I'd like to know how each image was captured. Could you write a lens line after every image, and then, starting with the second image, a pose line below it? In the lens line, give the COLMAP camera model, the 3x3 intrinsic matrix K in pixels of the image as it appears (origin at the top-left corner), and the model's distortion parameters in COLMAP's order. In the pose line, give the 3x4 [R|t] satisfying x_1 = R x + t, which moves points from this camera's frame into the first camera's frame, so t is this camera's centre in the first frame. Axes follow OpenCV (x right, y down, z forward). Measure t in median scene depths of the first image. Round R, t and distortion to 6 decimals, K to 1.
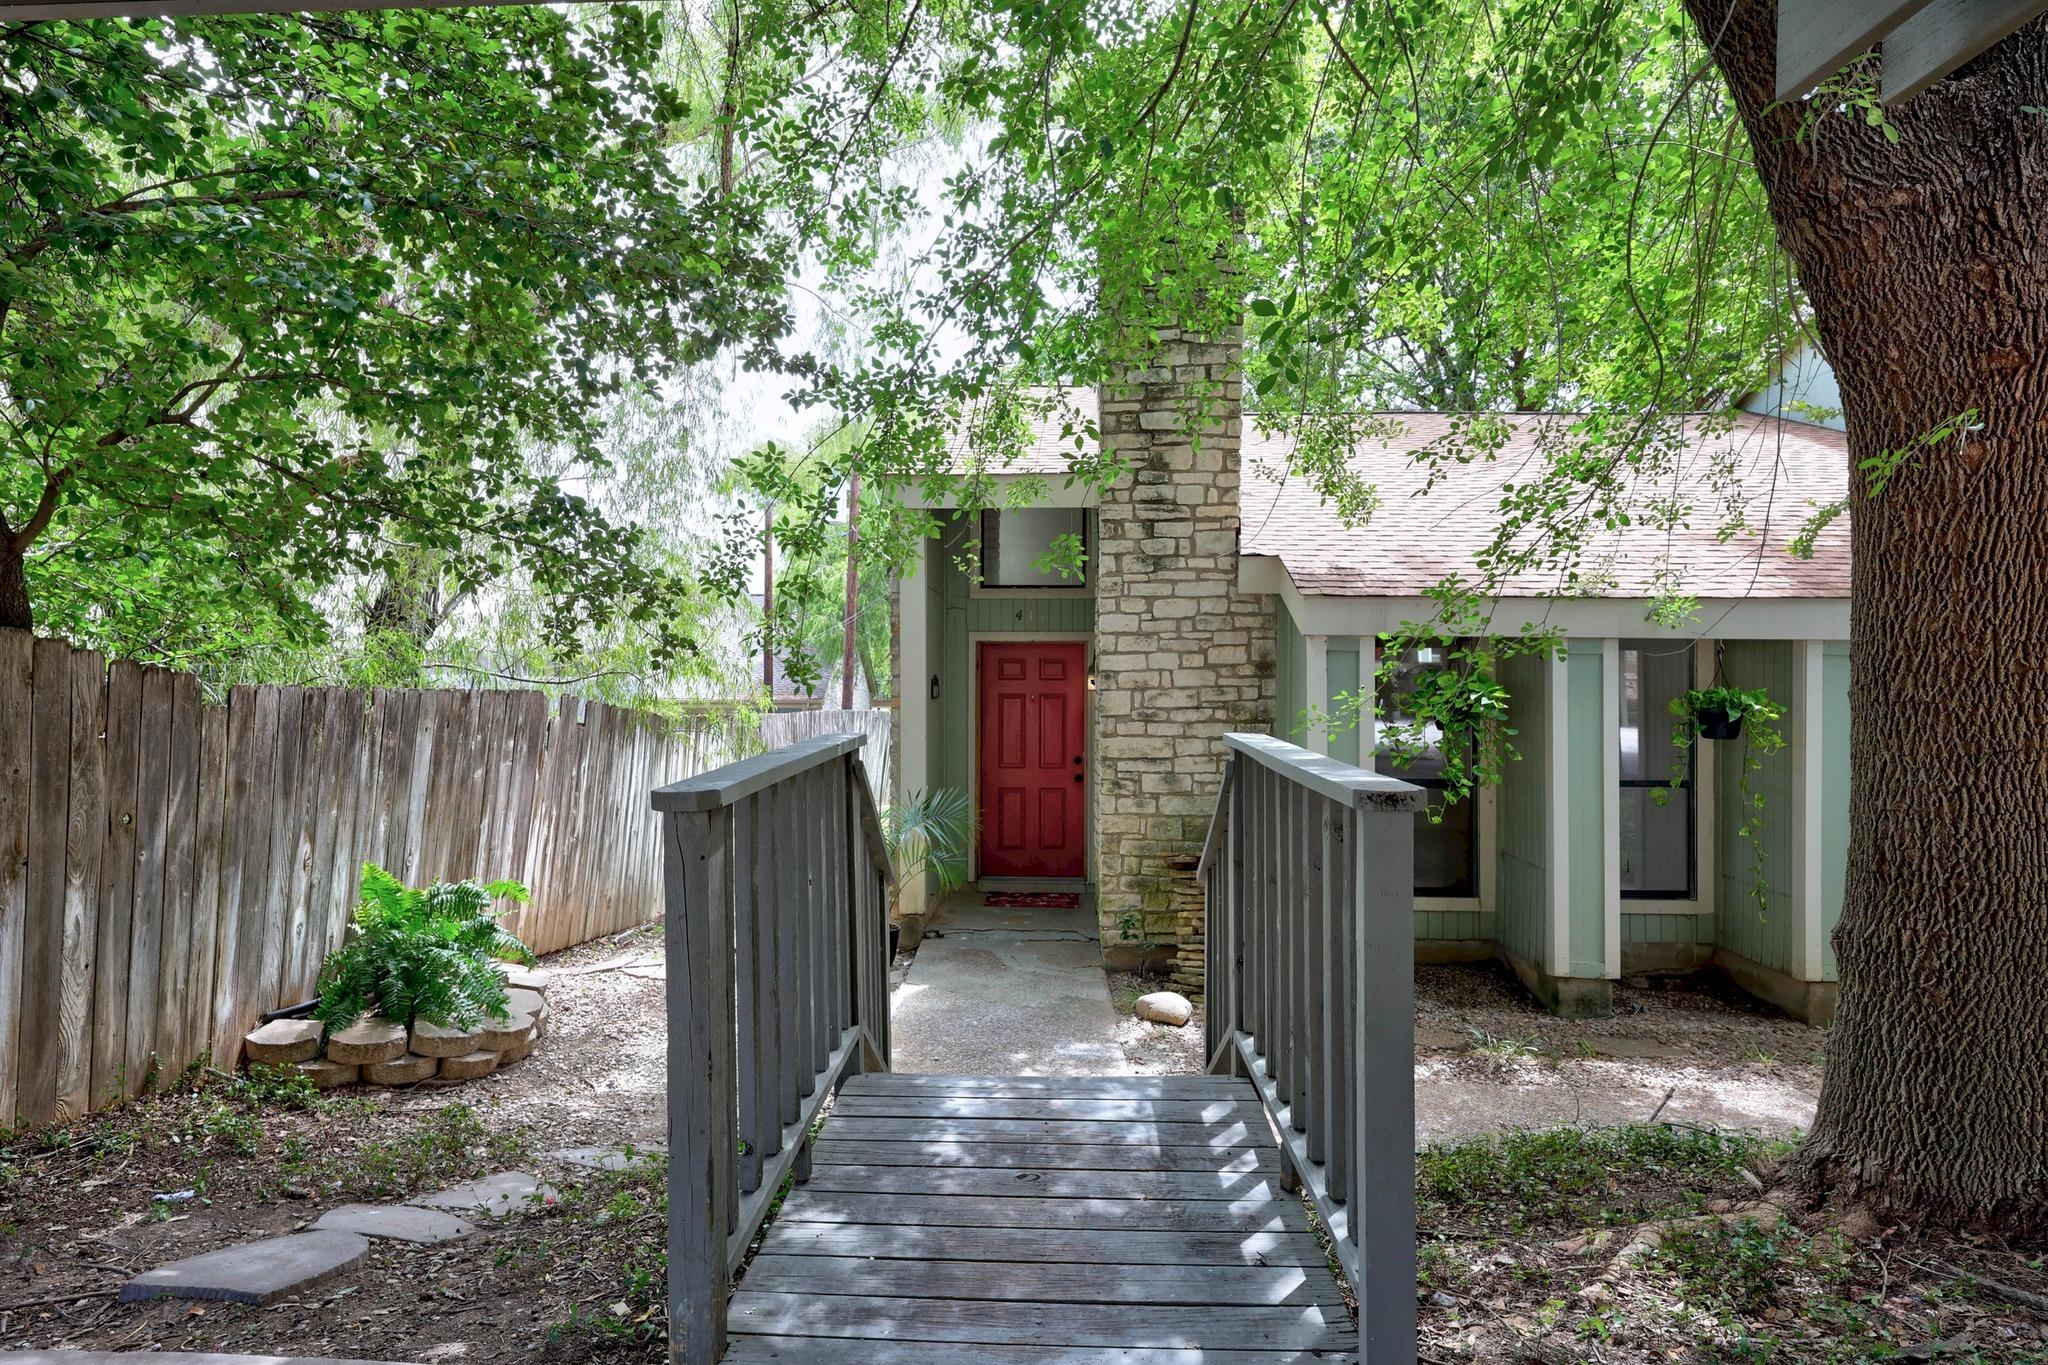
lens RADIAL K [[1121.4, 0, 1021.8], [0, 1121.4, 675.3], [0, 0, 1]] dist [0.001080, -0.000039]
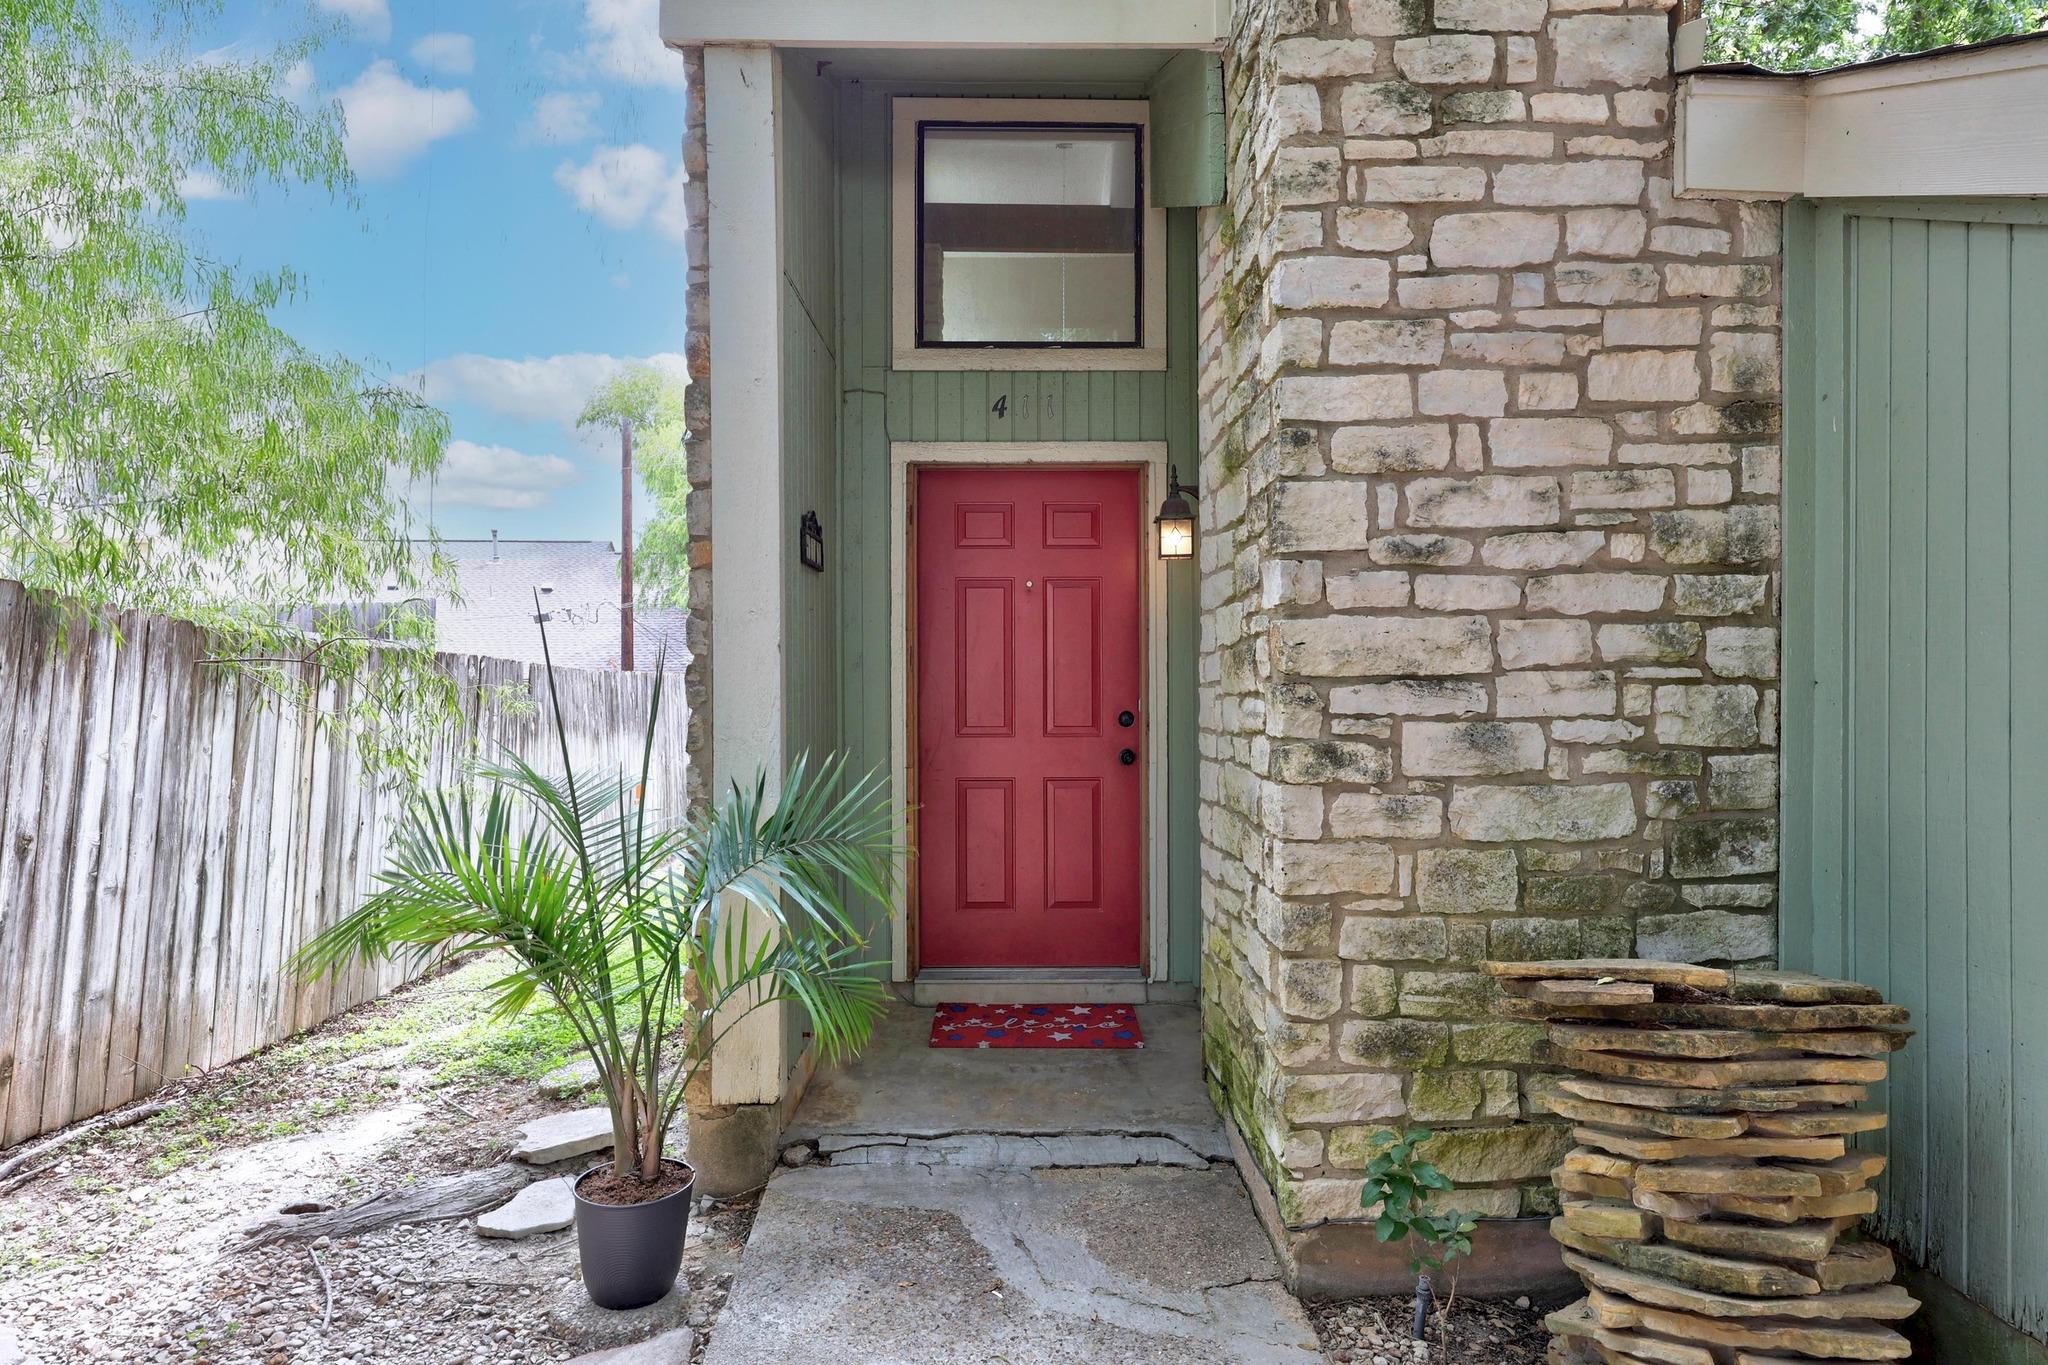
lens RADIAL K [[1169.9, 0, 1024.7], [0, 1169.9, 675.2], [0, 0, 1]] dist [0.000153, 0.001102]
pose [[0.997759, -0.004582, 0.066754, -0.031629], [0.004617, 0.999989, -0.000374, 0.073246], [-0.066751, 0.000681, 0.997769, 0.652013]]
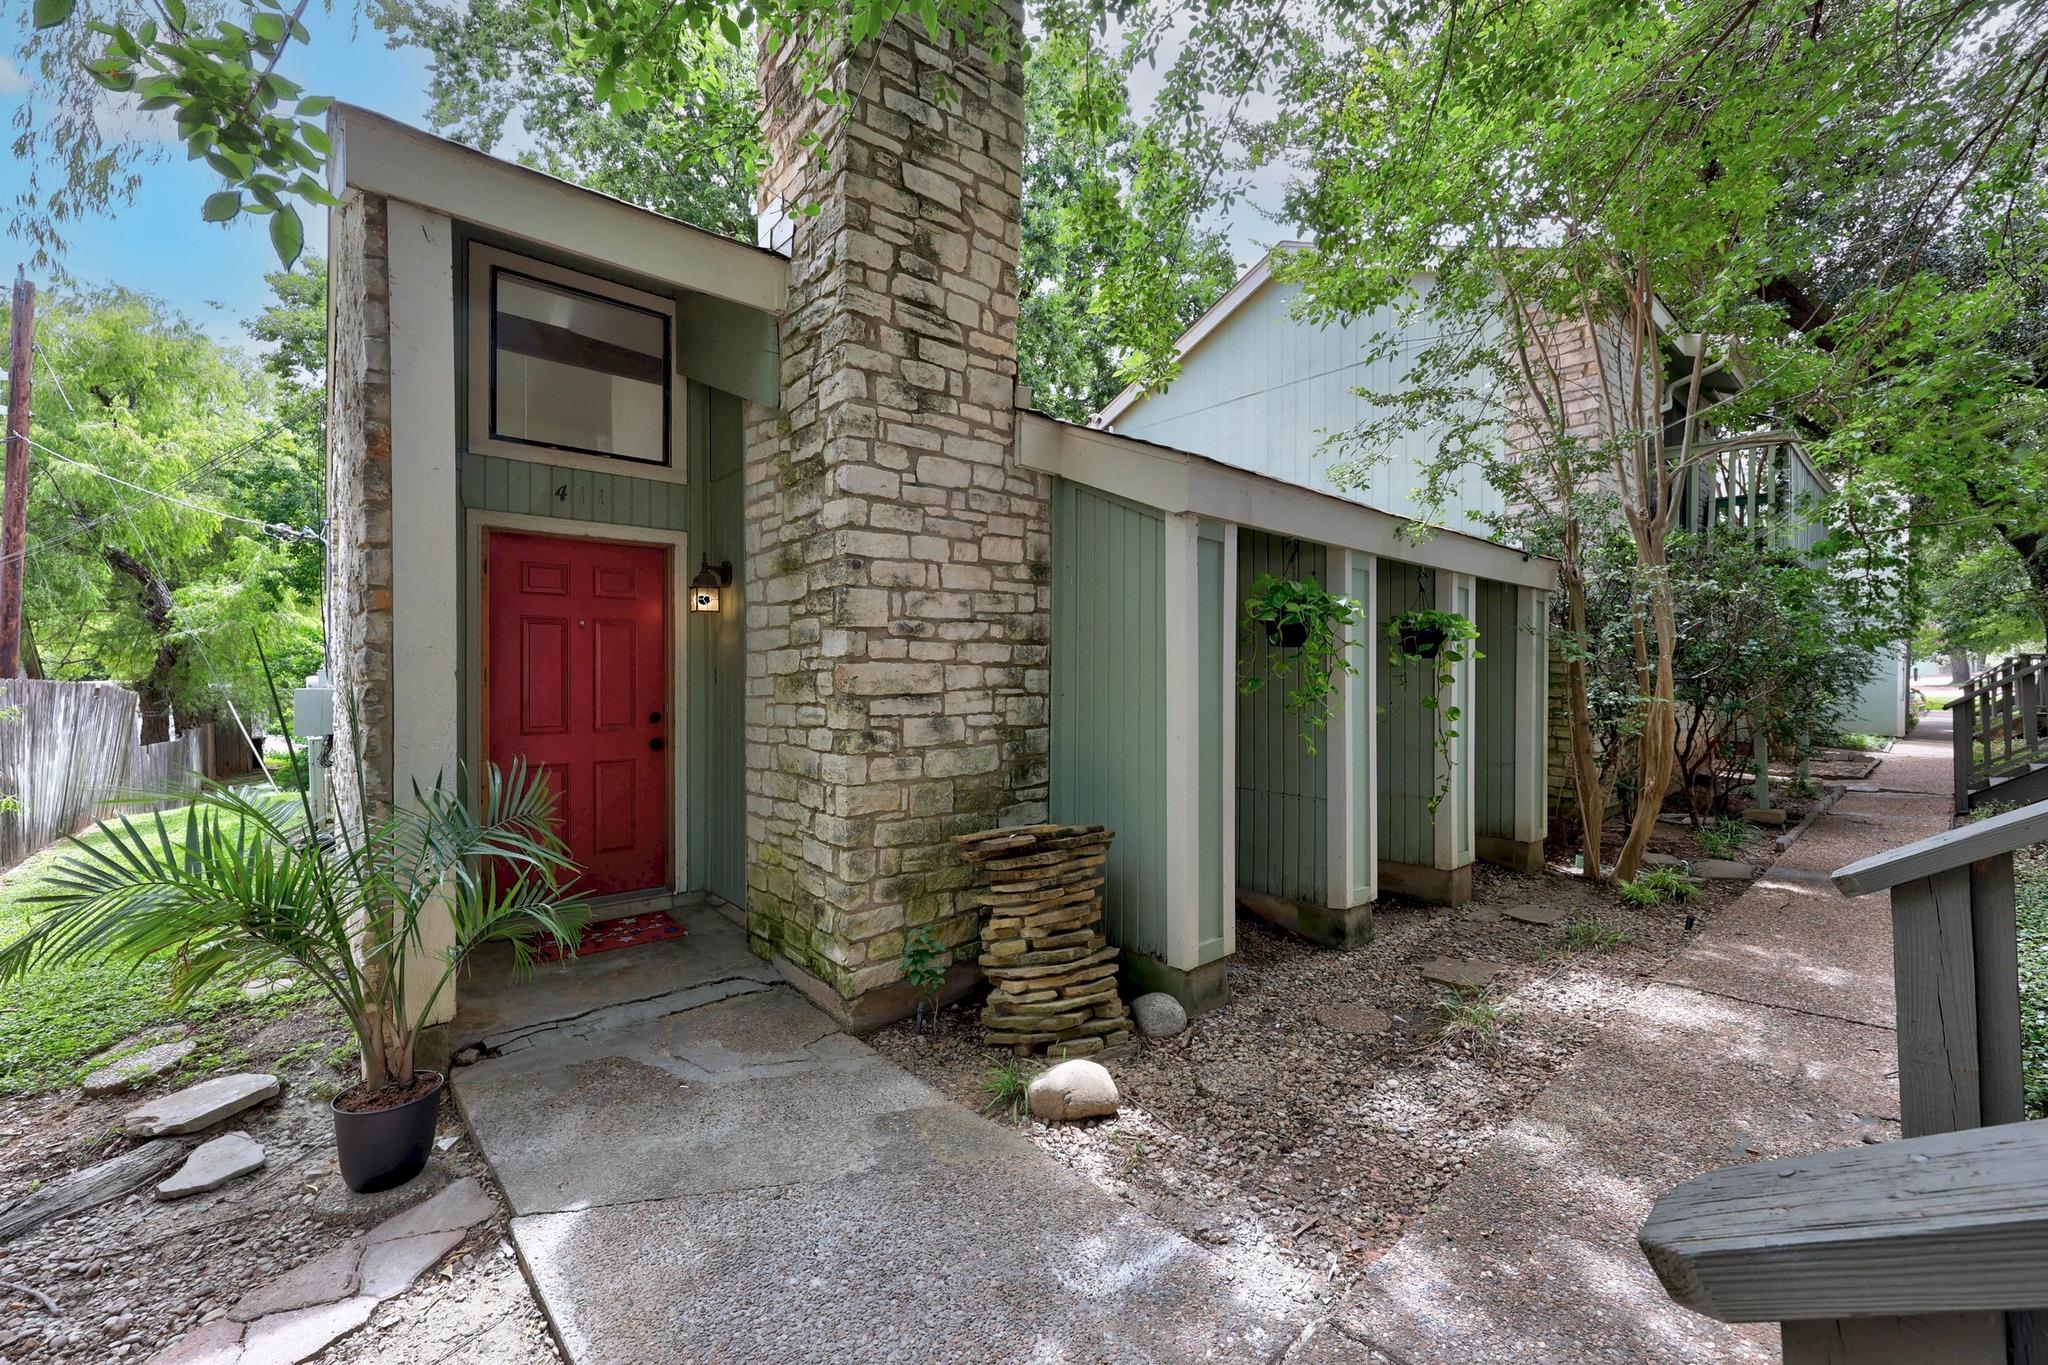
lens RADIAL K [[823.9, 0, 1024.5], [0, 823.9, 679.1], [0, 0, 1]] dist [-0.001818, -0.000168]
pose [[0.718721, -0.005804, 0.695275, -0.175438], [0.000154, 0.999966, 0.008189, 0.061072], [-0.695299, -0.005779, 0.718698, 0.608121]]
